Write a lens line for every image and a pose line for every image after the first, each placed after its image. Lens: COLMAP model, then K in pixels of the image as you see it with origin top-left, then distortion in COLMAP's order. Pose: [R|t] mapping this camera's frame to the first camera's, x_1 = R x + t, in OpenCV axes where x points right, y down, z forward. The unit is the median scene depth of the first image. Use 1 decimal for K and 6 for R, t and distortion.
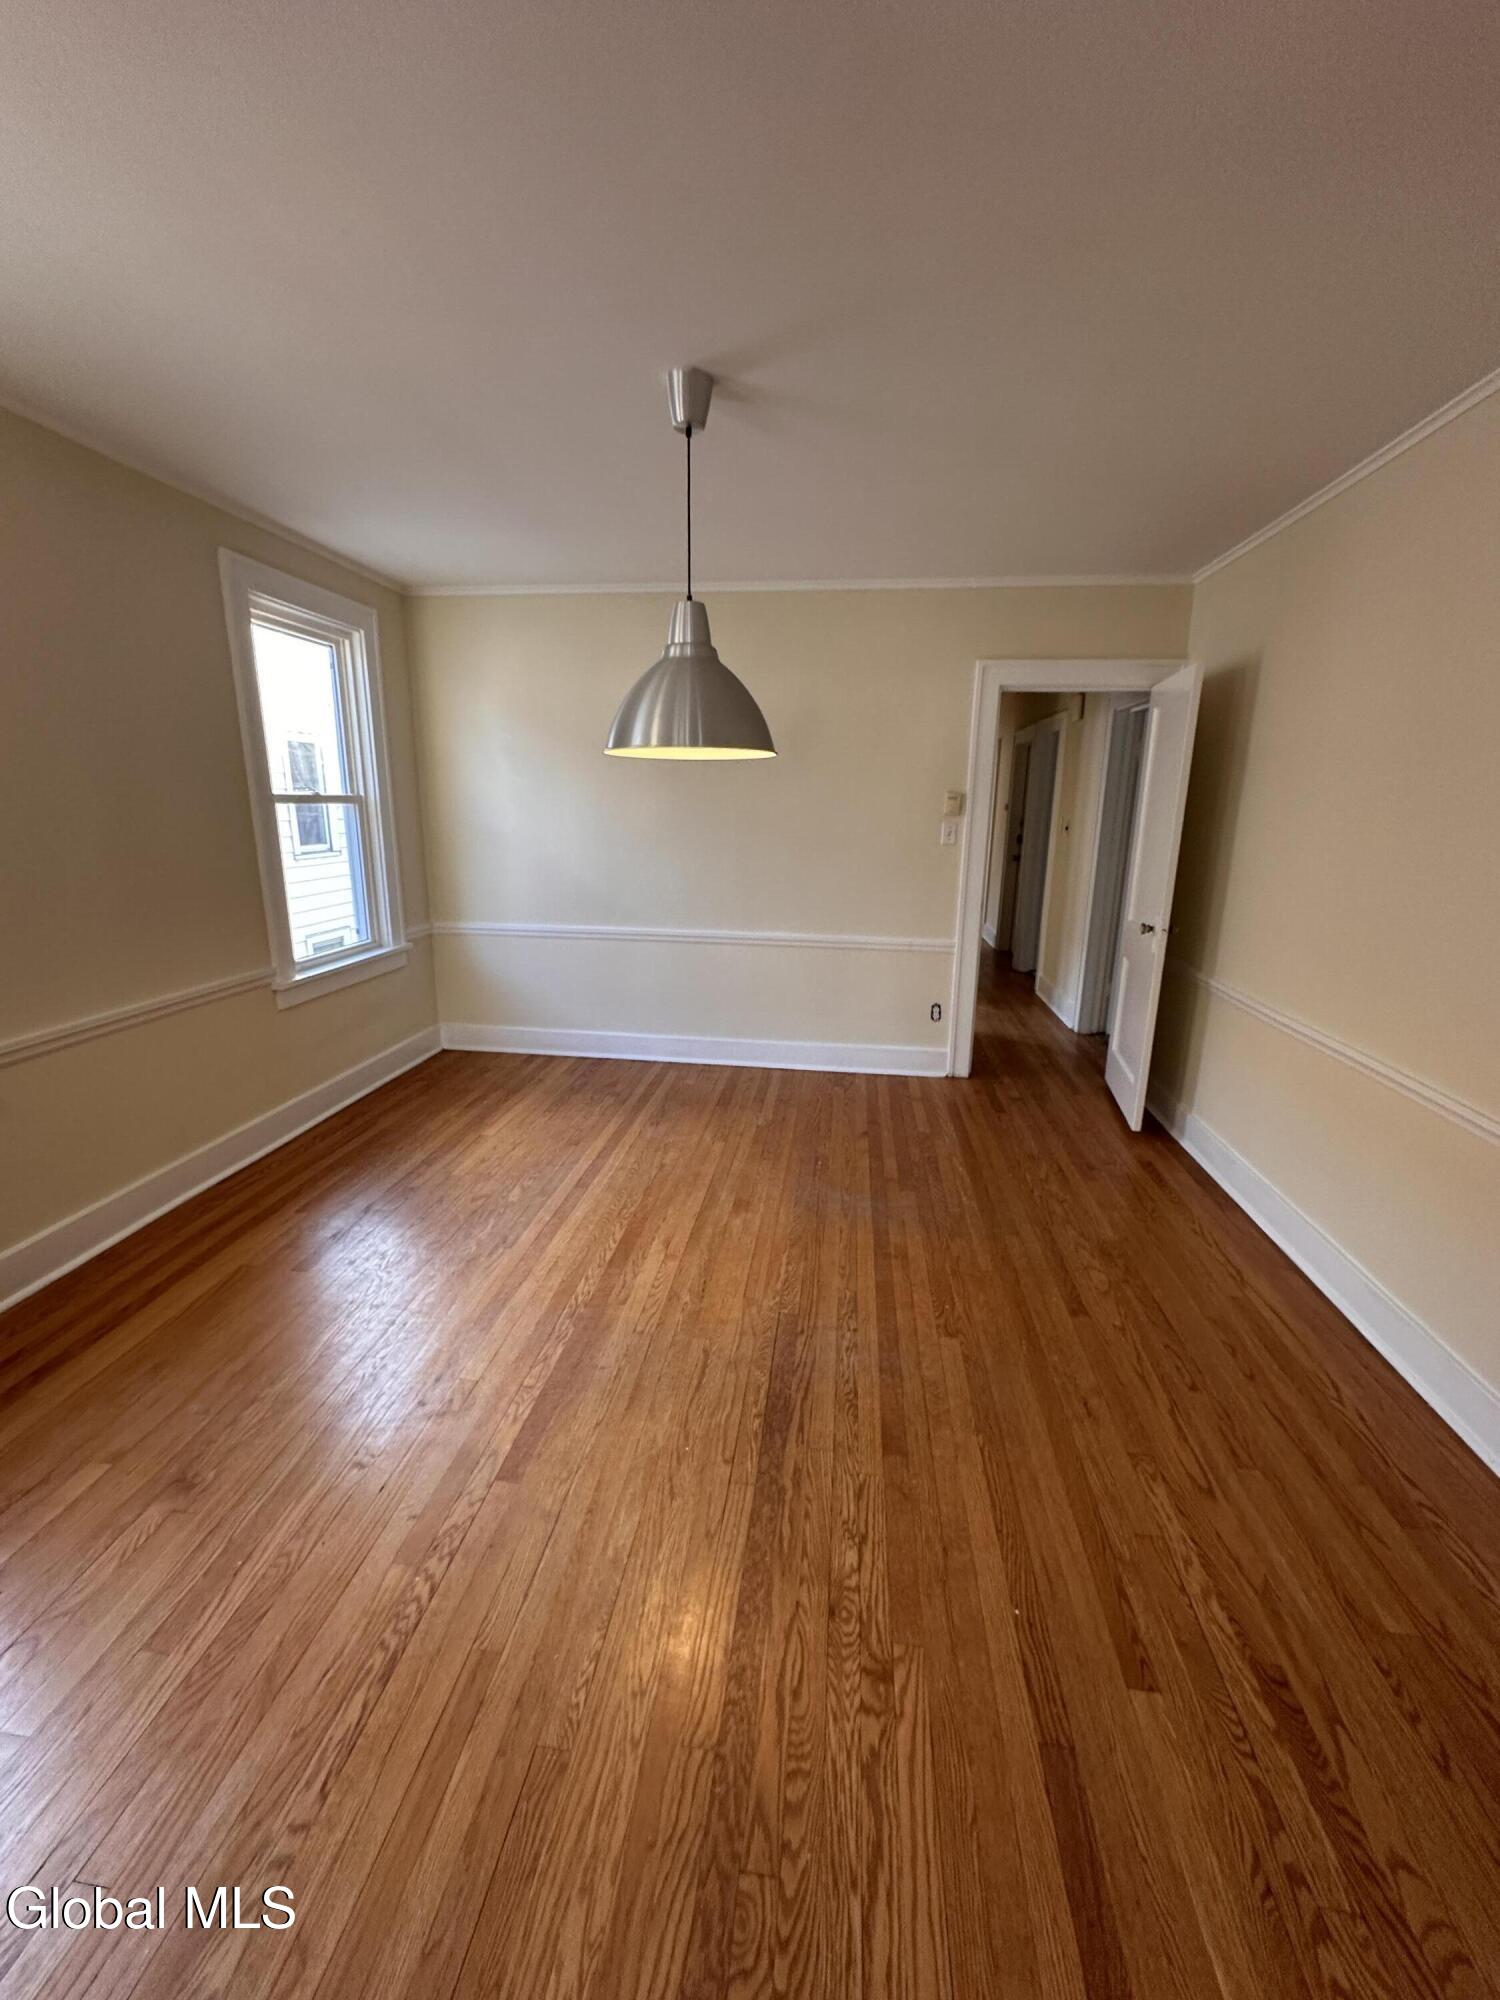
lens RADIAL K [[815.6, 0, 734.9], [0, 815.6, 1004.6], [0, 0, 1]] dist [-0.000471, -0.000250]
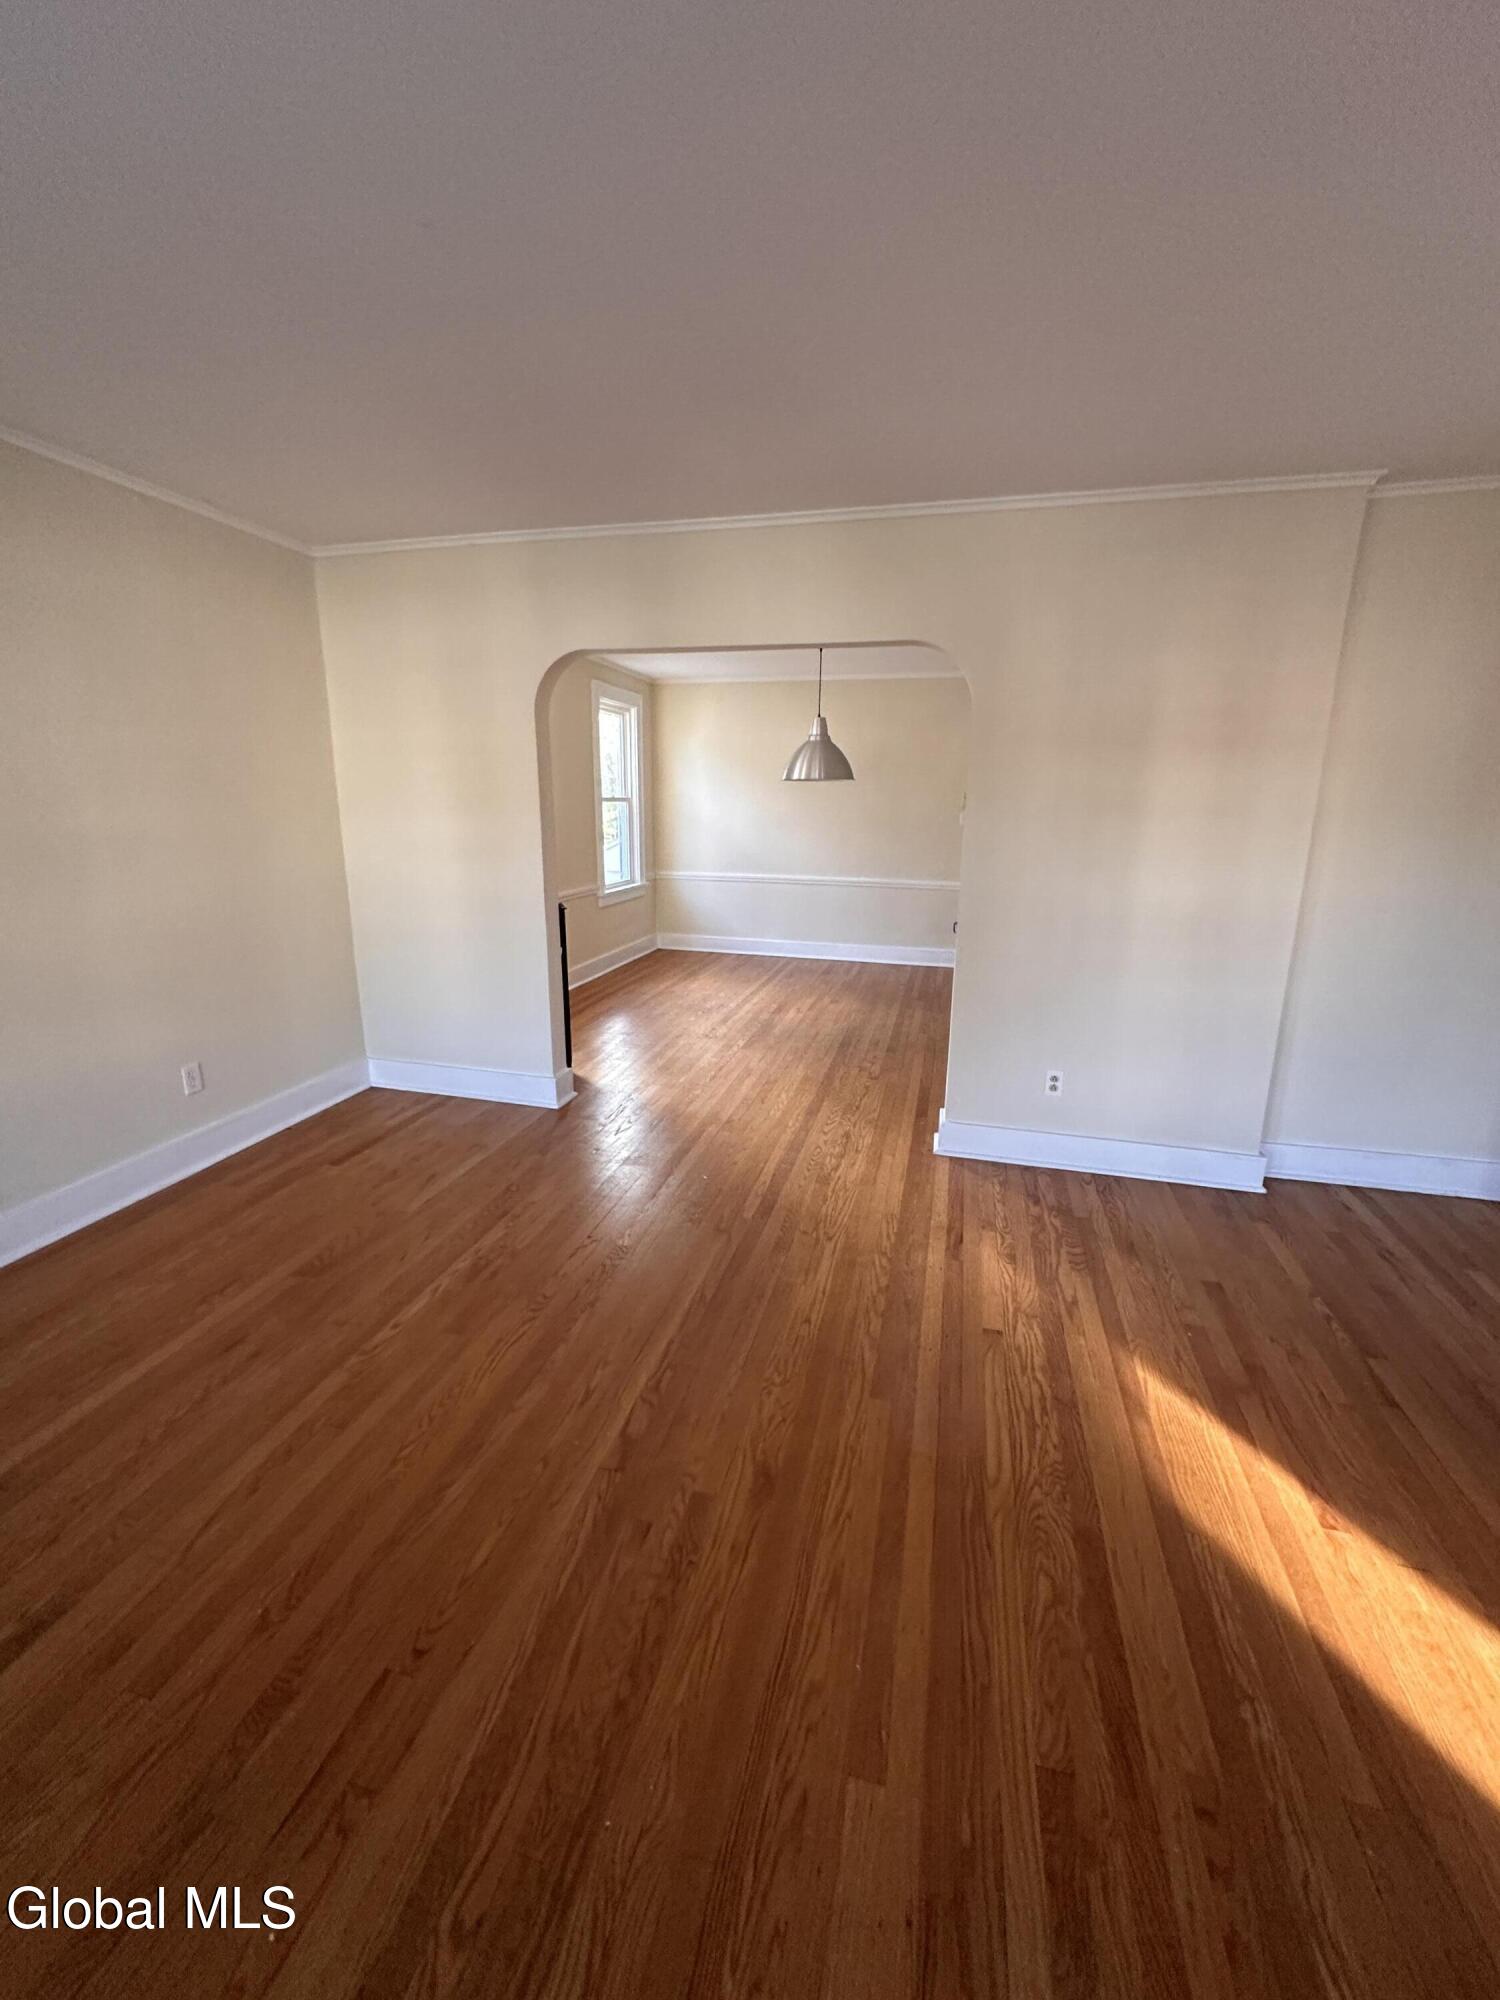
lens RADIAL K [[815.6, 0, 734.9], [0, 815.6, 1004.6], [0, 0, 1]] dist [-0.000471, -0.000250]
pose [[0.992119, 0.028023, -0.122124, 0.009232], [-0.027672, 0.999607, 0.004567, 0.214811], [0.122204, -0.001152, 0.992504, -0.874313]]
